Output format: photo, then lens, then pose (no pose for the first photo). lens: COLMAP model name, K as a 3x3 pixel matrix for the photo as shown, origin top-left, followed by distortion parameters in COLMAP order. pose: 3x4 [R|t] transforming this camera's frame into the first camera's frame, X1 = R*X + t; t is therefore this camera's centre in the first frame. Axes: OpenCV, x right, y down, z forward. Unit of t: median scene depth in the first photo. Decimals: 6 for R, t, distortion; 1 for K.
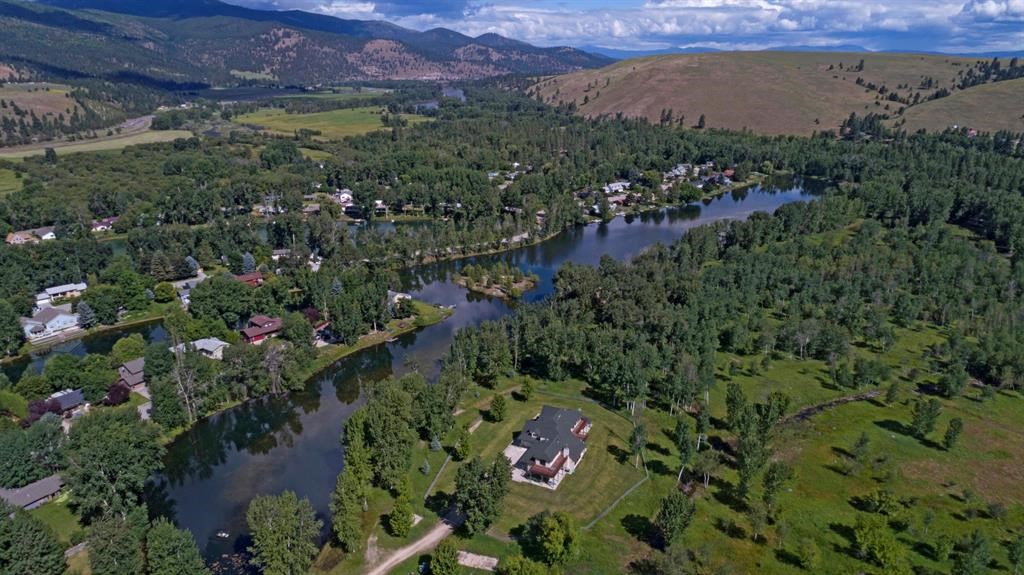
lens RADIAL K [[705.9, 0, 512.0], [0, 705.9, 287.5], [0, 0, 1]] dist [-0.005021, 0.001747]
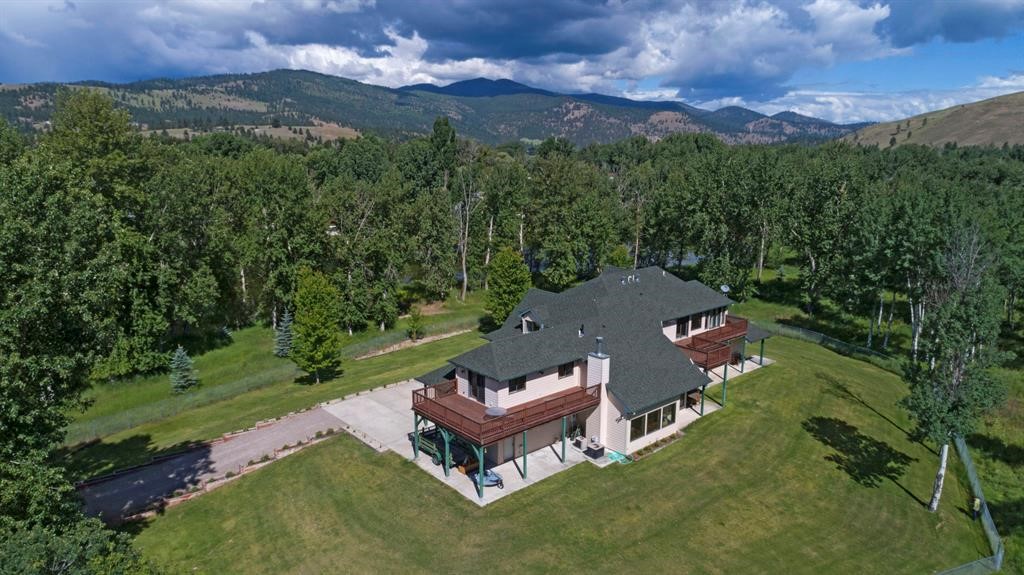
lens RADIAL K [[705.9, 0, 512.0], [0, 705.9, 287.5], [0, 0, 1]] dist [-0.005021, 0.001747]
pose [[0.922895, 0.085319, -0.375481, 0.136020], [-0.127939, 0.987687, -0.090034, 0.230222], [0.363176, 0.131131, 0.922447, 0.767804]]
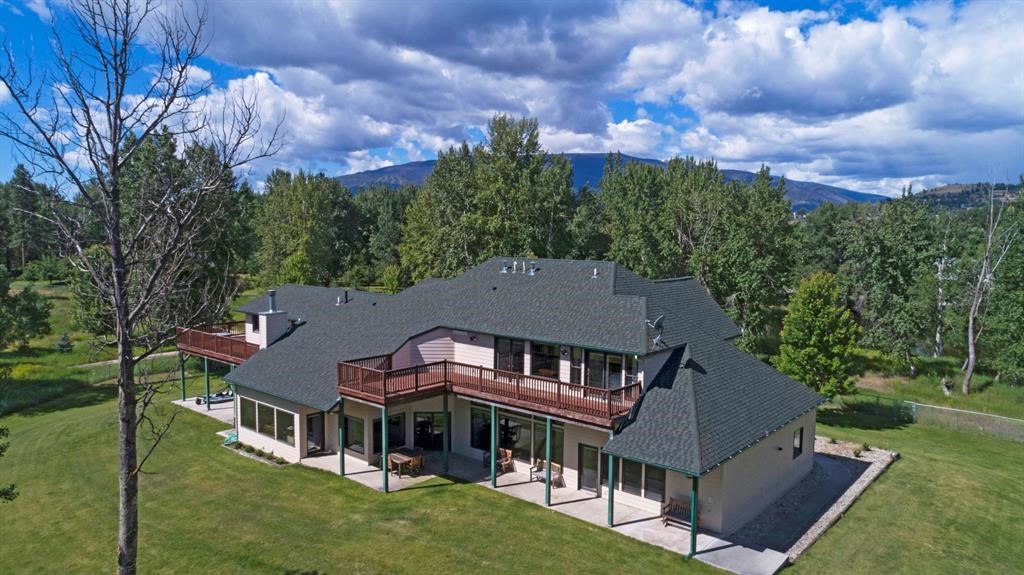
lens RADIAL K [[705.9, 0, 512.0], [0, 705.9, 287.5], [0, 0, 1]] dist [-0.005021, 0.001747]
pose [[-0.249696, 0.086241, -0.964476, 0.243358], [-0.328505, 0.929413, 0.168153, 0.168332], [0.910899, 0.358823, -0.203740, 1.103319]]
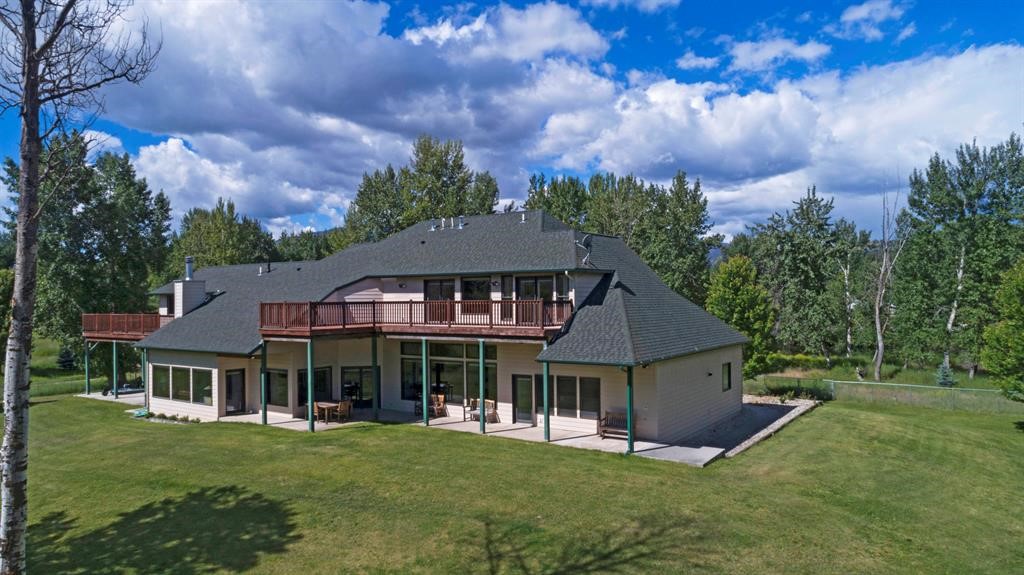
lens RADIAL K [[710.3, 0, 512.0], [0, 710.3, 287.5], [0, 0, 1]] dist [-0.009536, -0.002271]
pose [[-0.145597, -0.005048, -0.989331, 0.245227], [-0.315381, 0.948054, 0.041576, 0.196532], [0.937729, 0.318069, -0.139626, 1.112562]]
